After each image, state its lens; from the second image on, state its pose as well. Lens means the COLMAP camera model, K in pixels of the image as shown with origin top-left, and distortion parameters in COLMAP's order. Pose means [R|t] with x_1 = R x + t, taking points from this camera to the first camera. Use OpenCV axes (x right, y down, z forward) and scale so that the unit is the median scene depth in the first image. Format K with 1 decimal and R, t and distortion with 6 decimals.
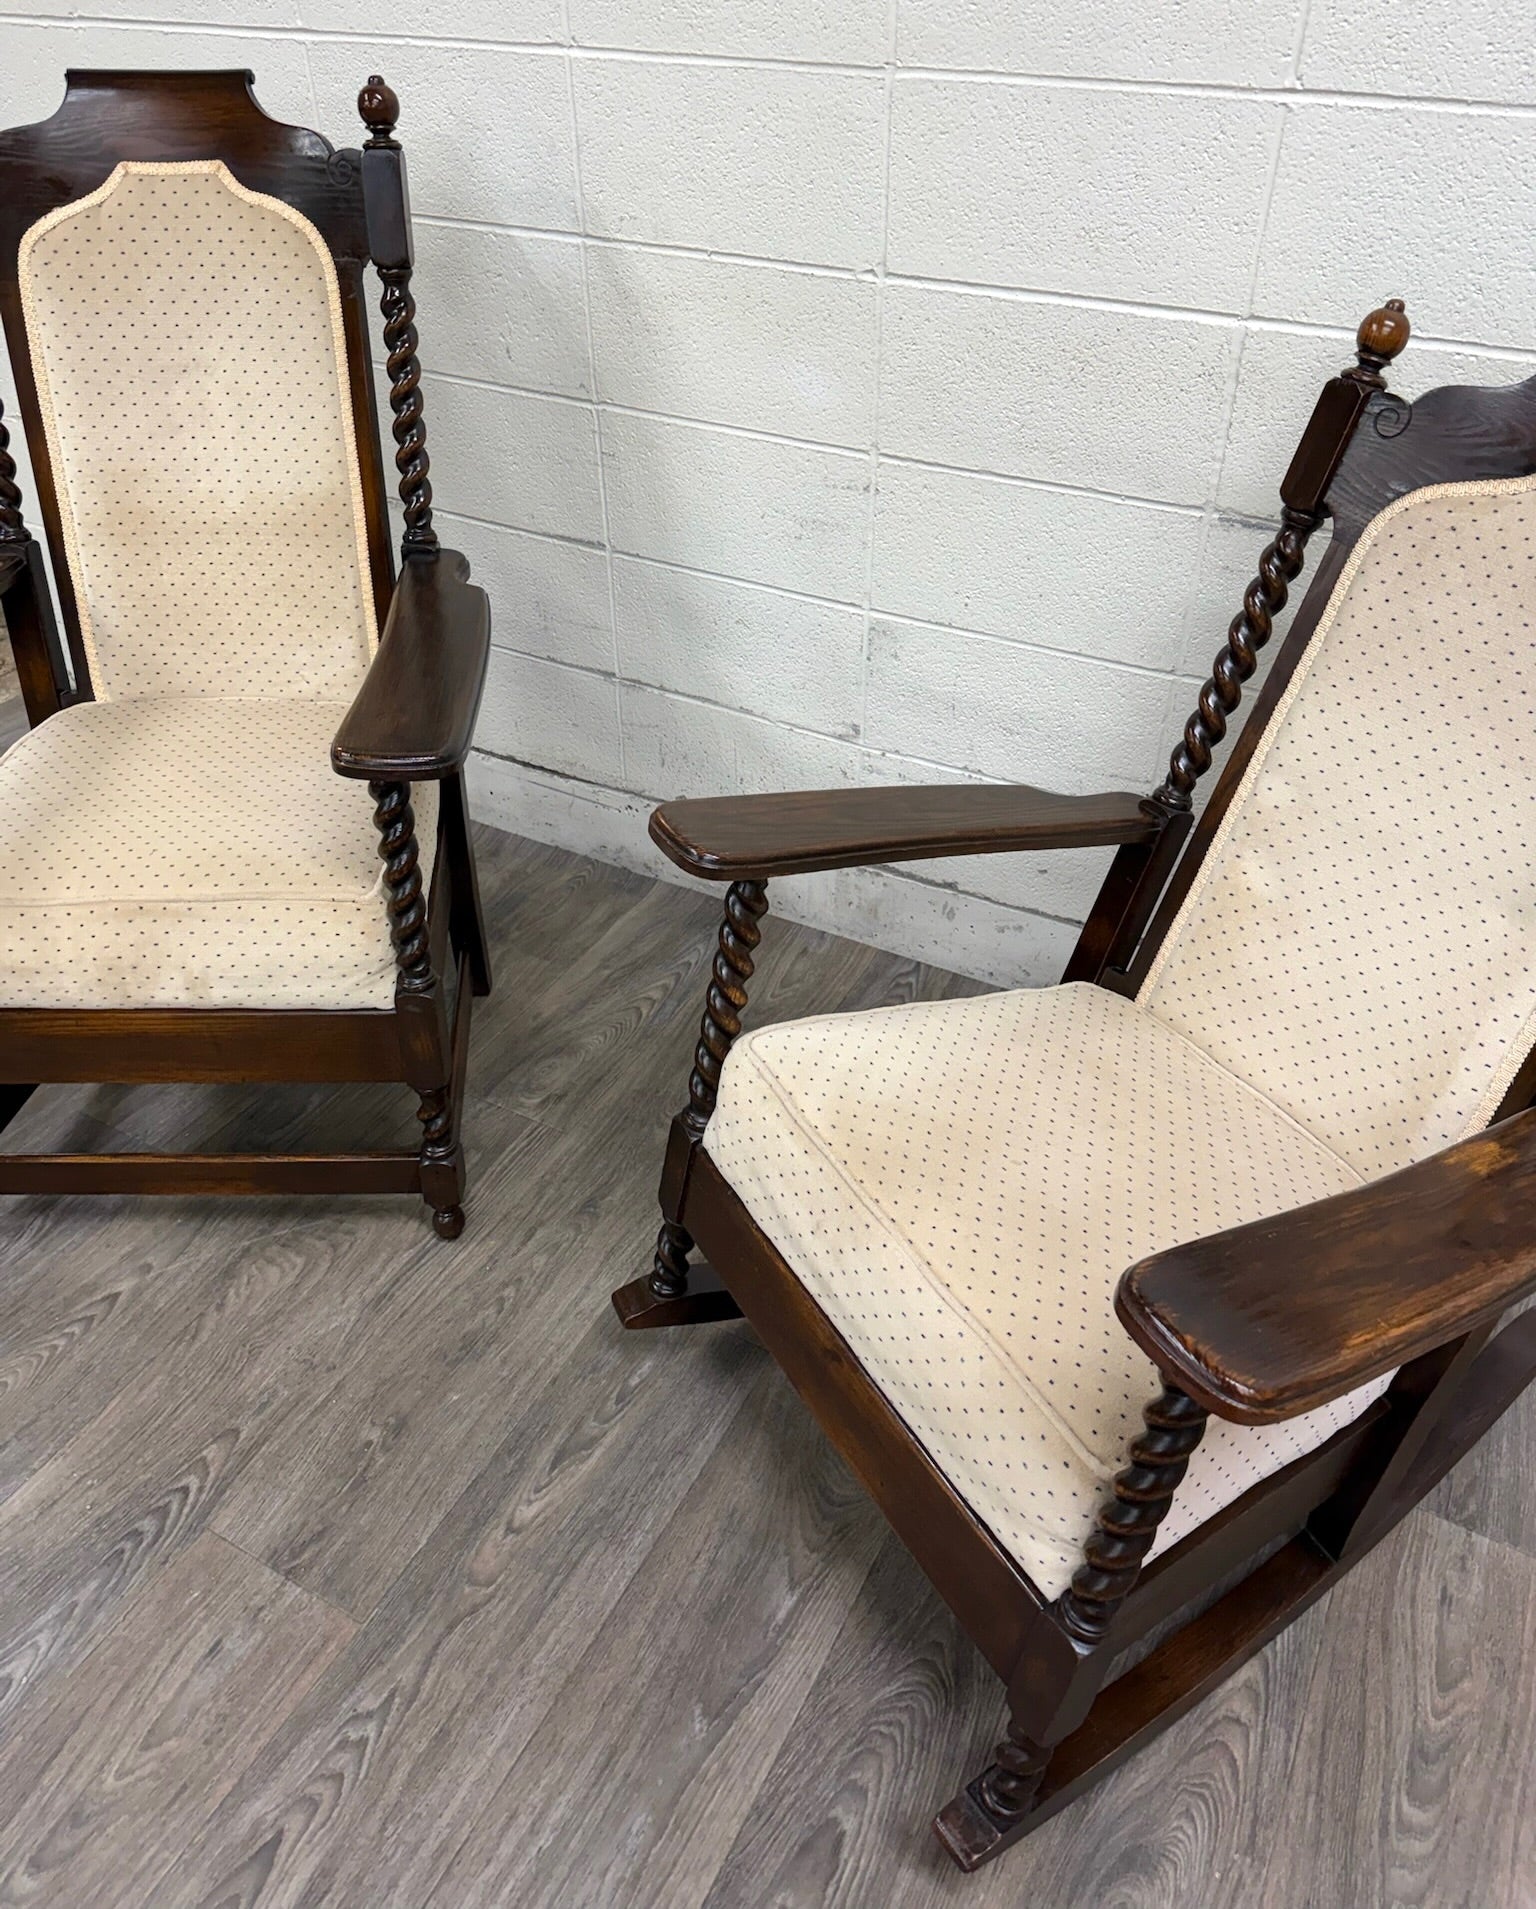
lens RADIAL K [[1471.3, 0, 750.6], [0, 1471.3, 924.8], [0, 0, 1]] dist [0.012927, -0.034064]
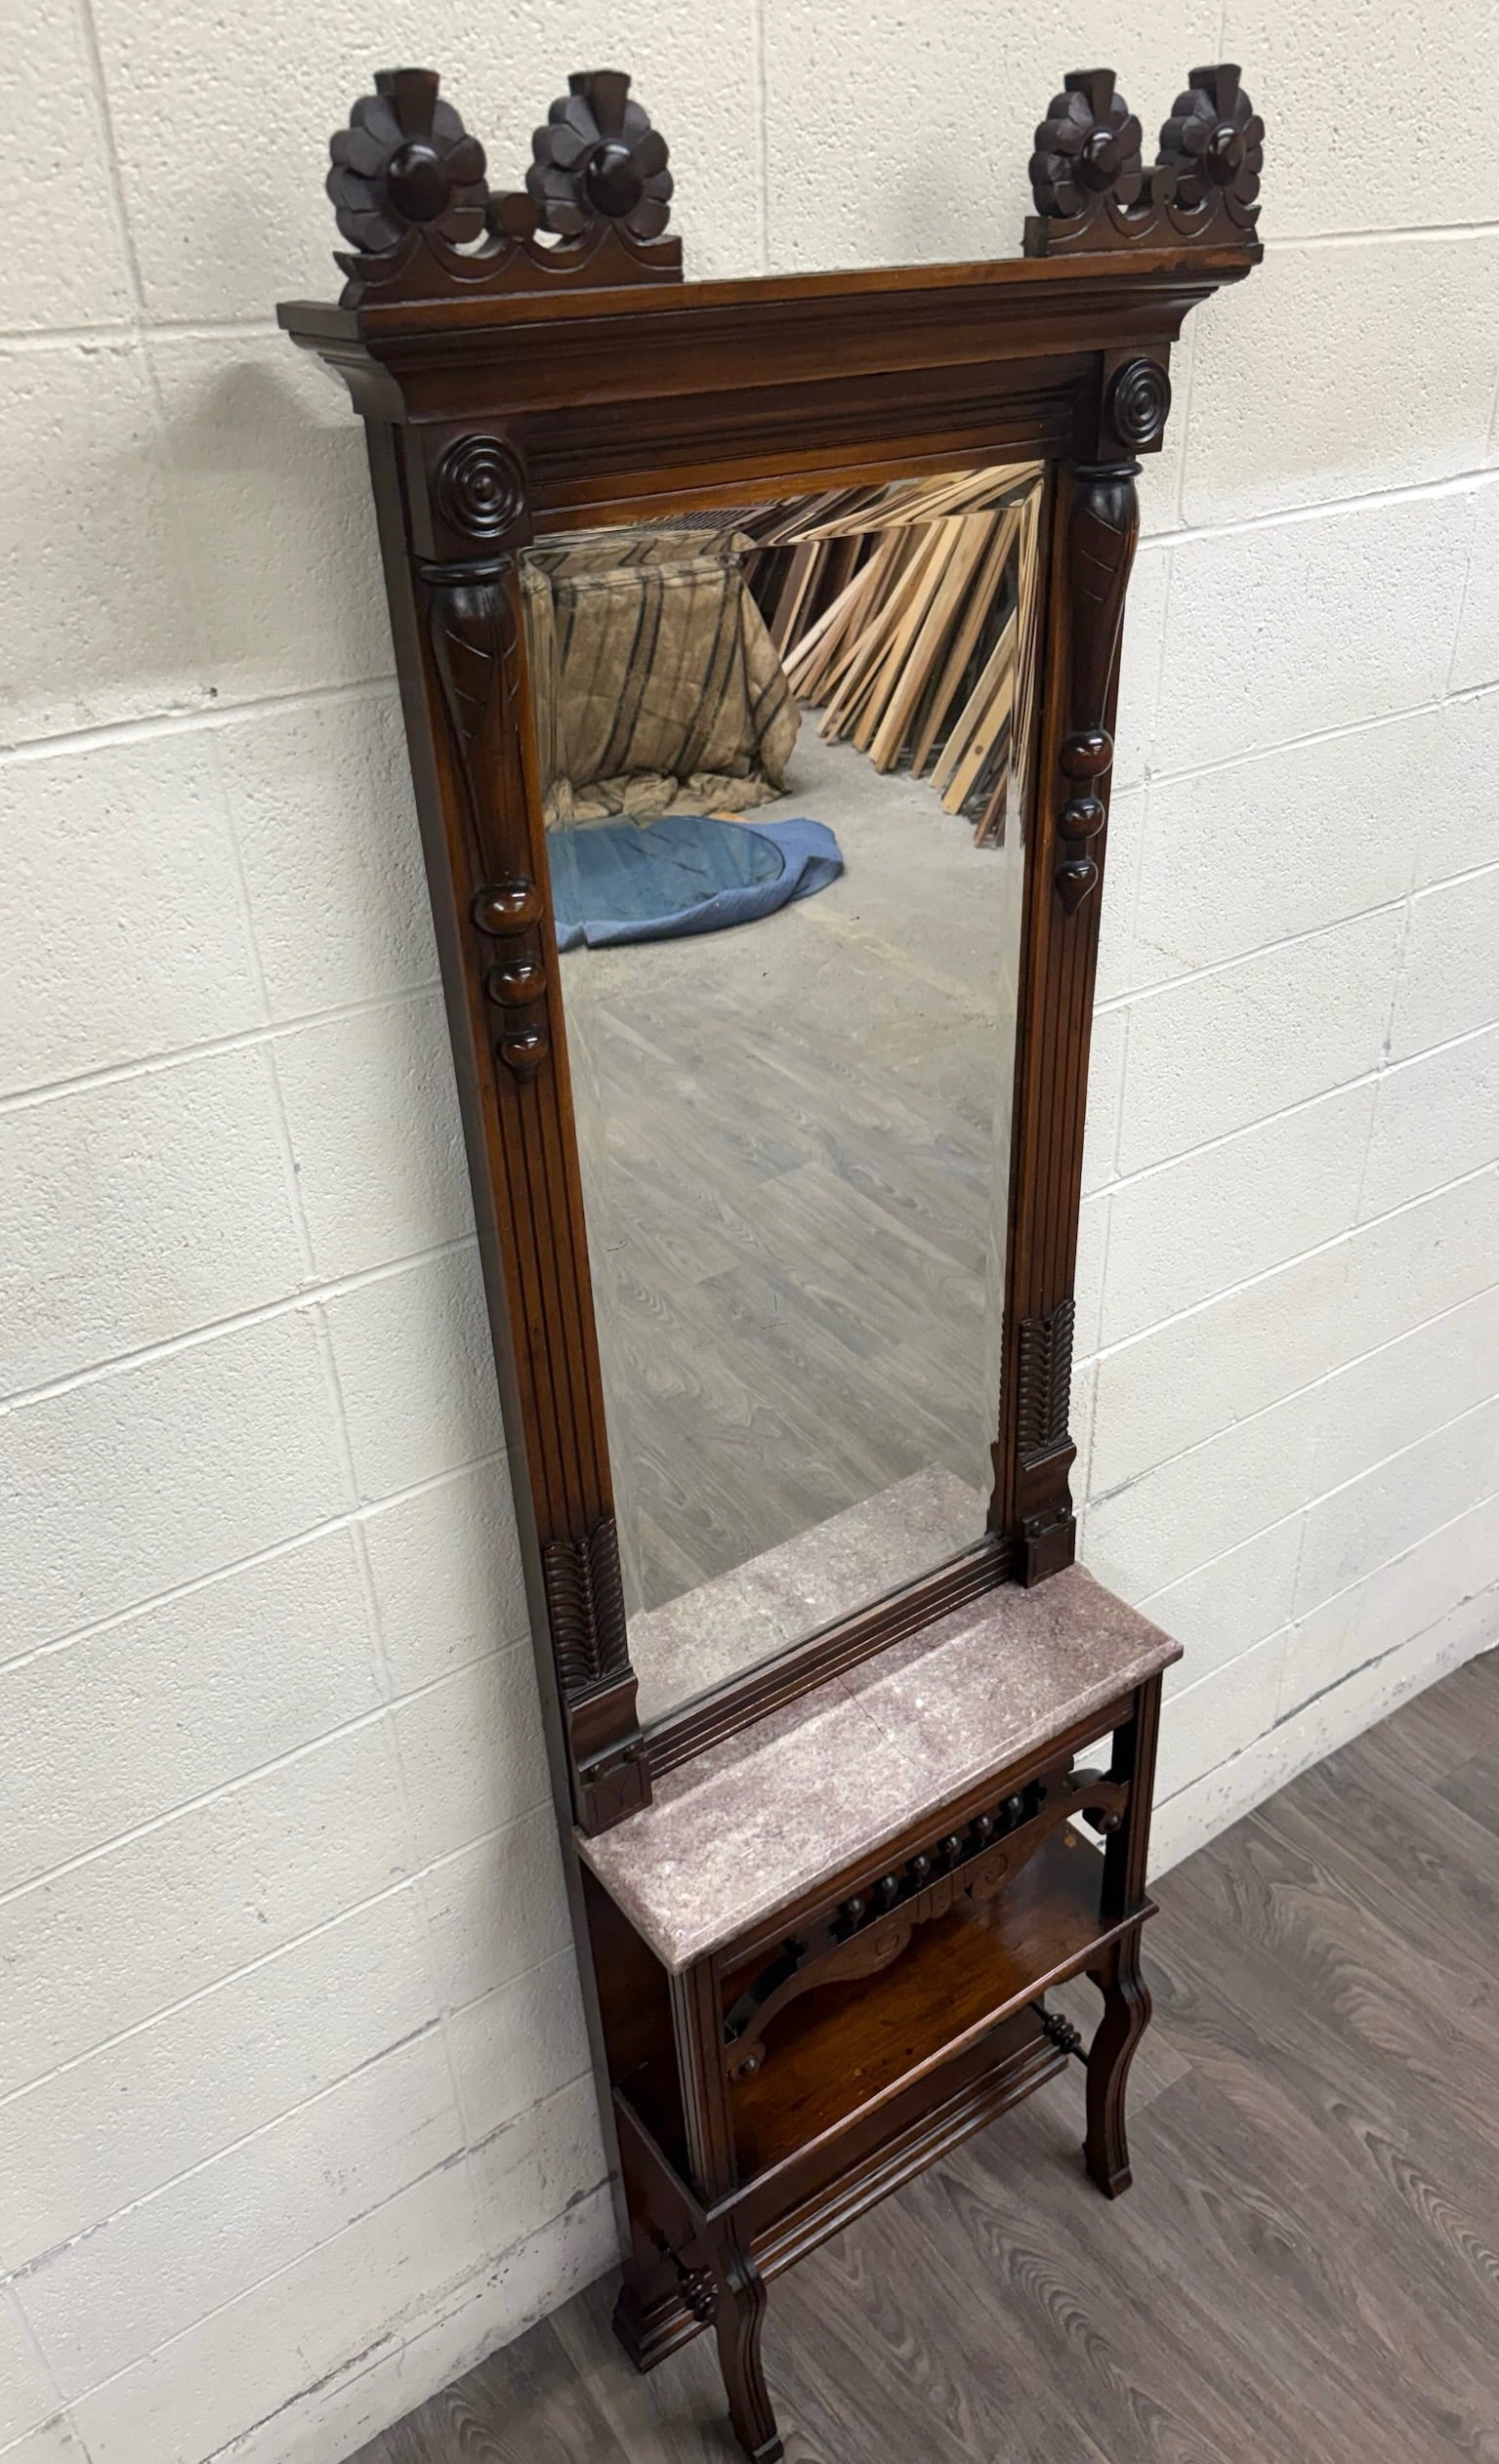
lens RADIAL K [[1783.2, 0, 774.2], [0, 1783.2, 1220.9], [0, 0, 1]] dist [0.010612, -0.023875]
pose [[0.431056, -0.455515, 0.778907, -0.630118], [0.573450, 0.804772, 0.153288, -0.739629], [-0.696668, 0.380588, 0.608117, 0.335868]]
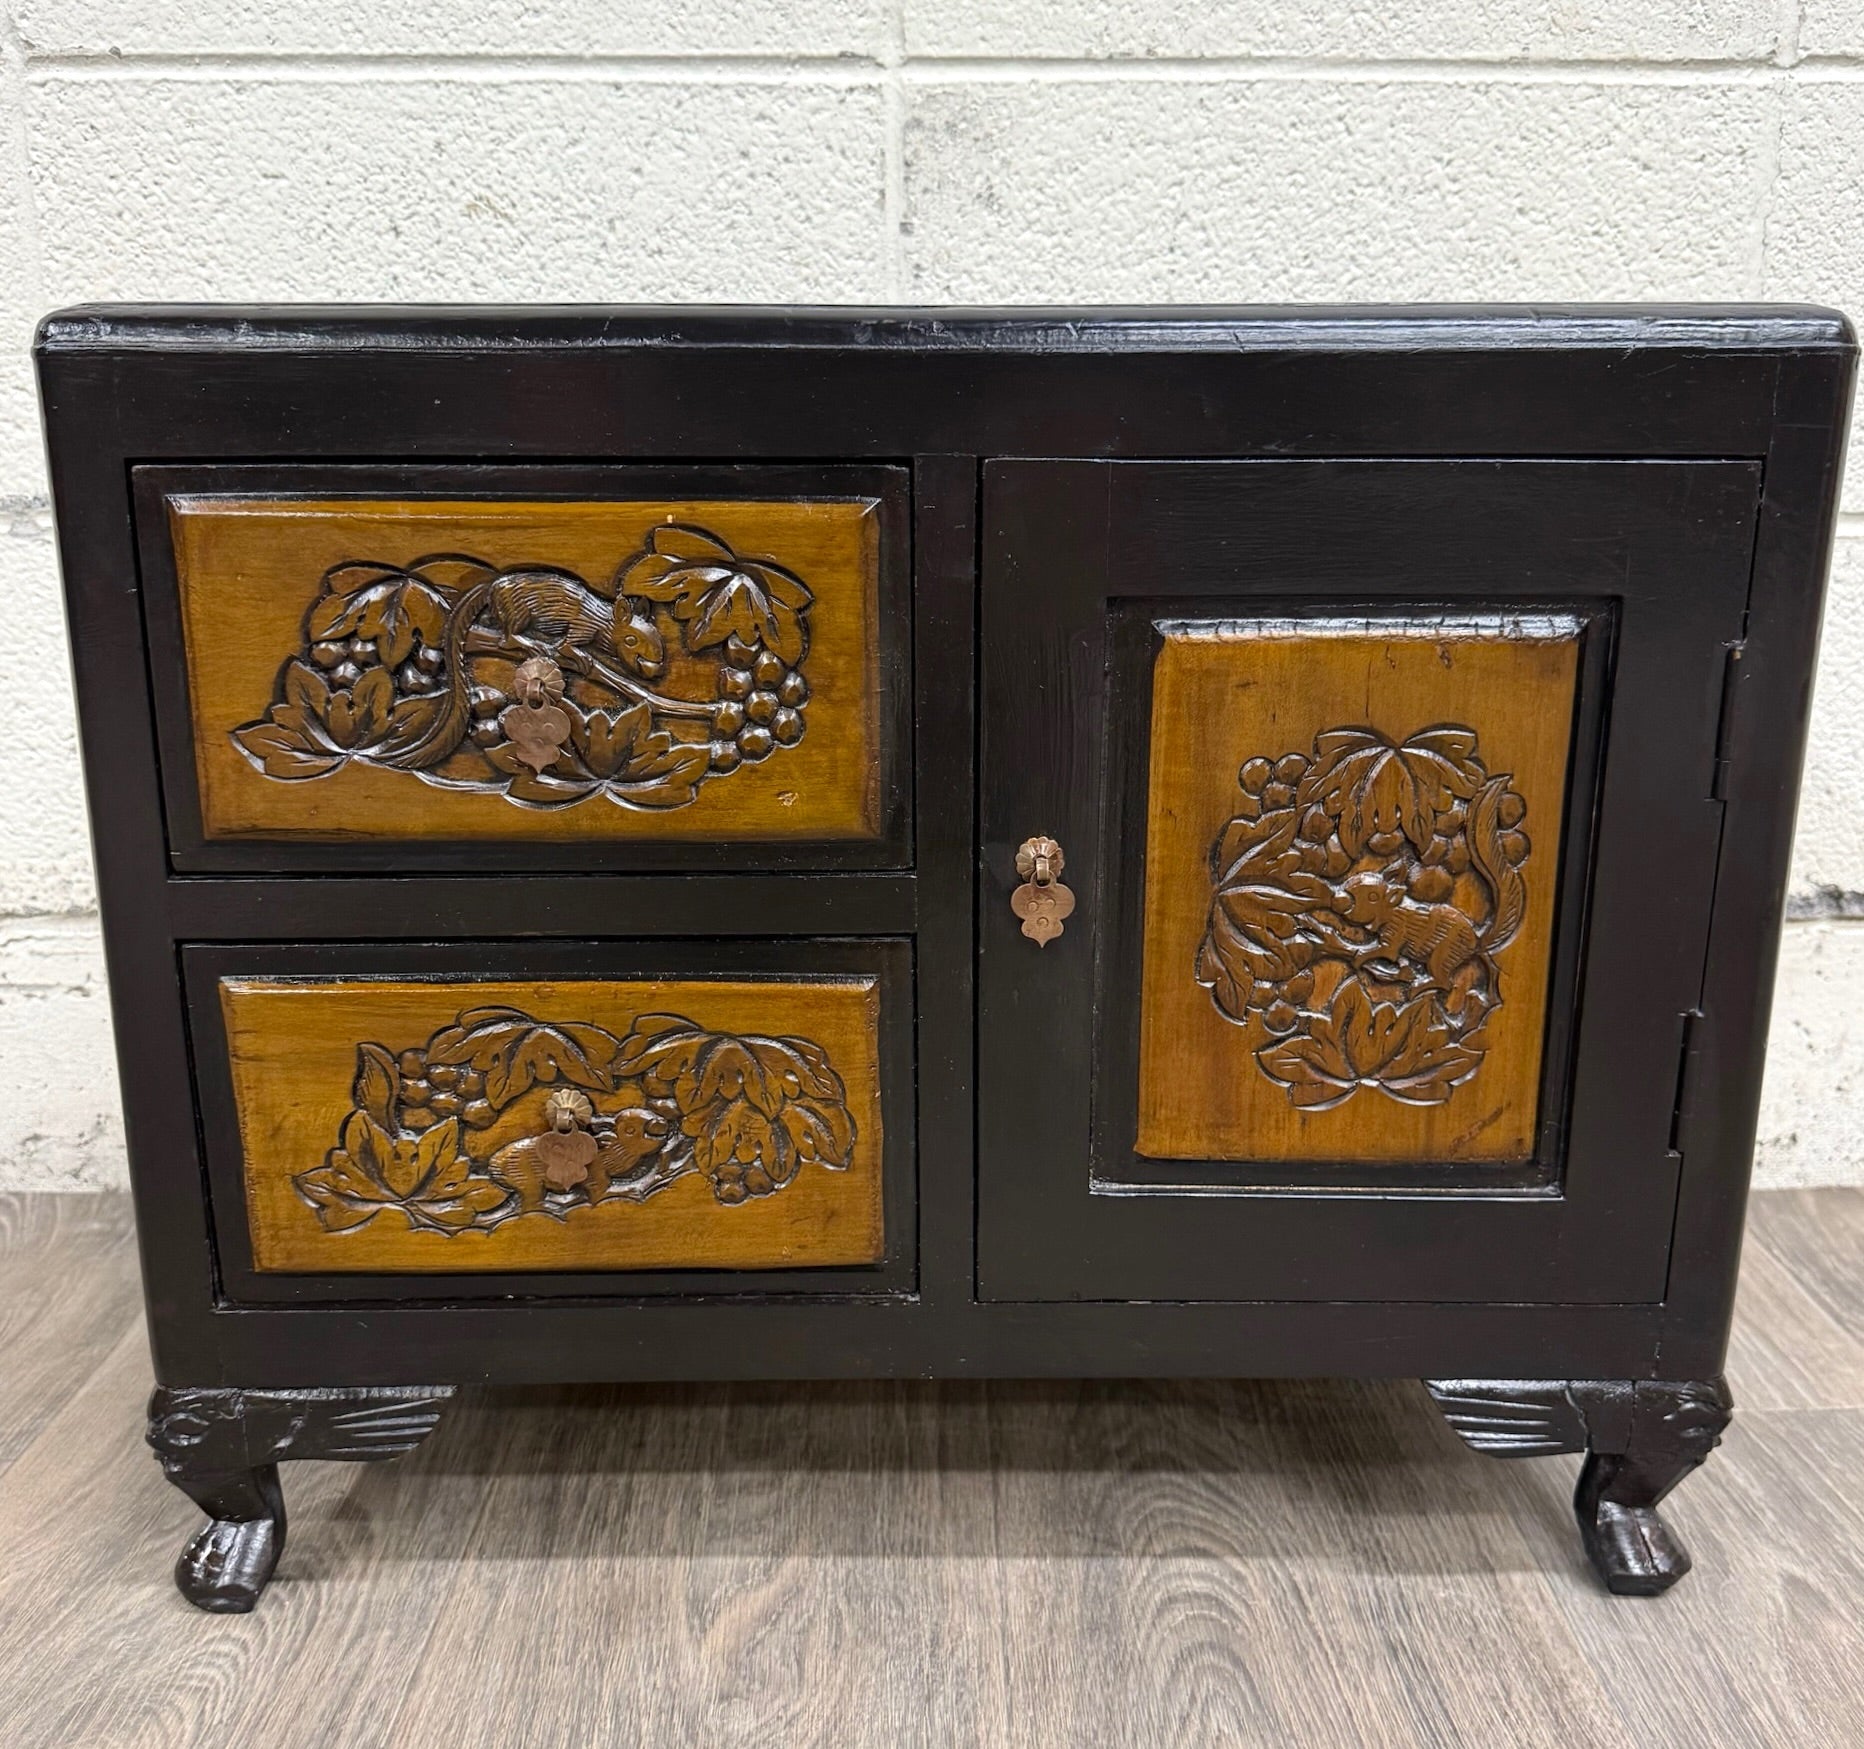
lens RADIAL K [[1864.3, 0, 929.3], [0, 1864.3, 919.2], [0, 0, 1]] dist [-0.015423, 0.000000]
pose [[0.874060, -0.119411, 0.470915, -0.170963], [0.287810, 0.908188, -0.303909, 0.124696], [-0.391389, 0.401169, 0.828178, 0.830907]]
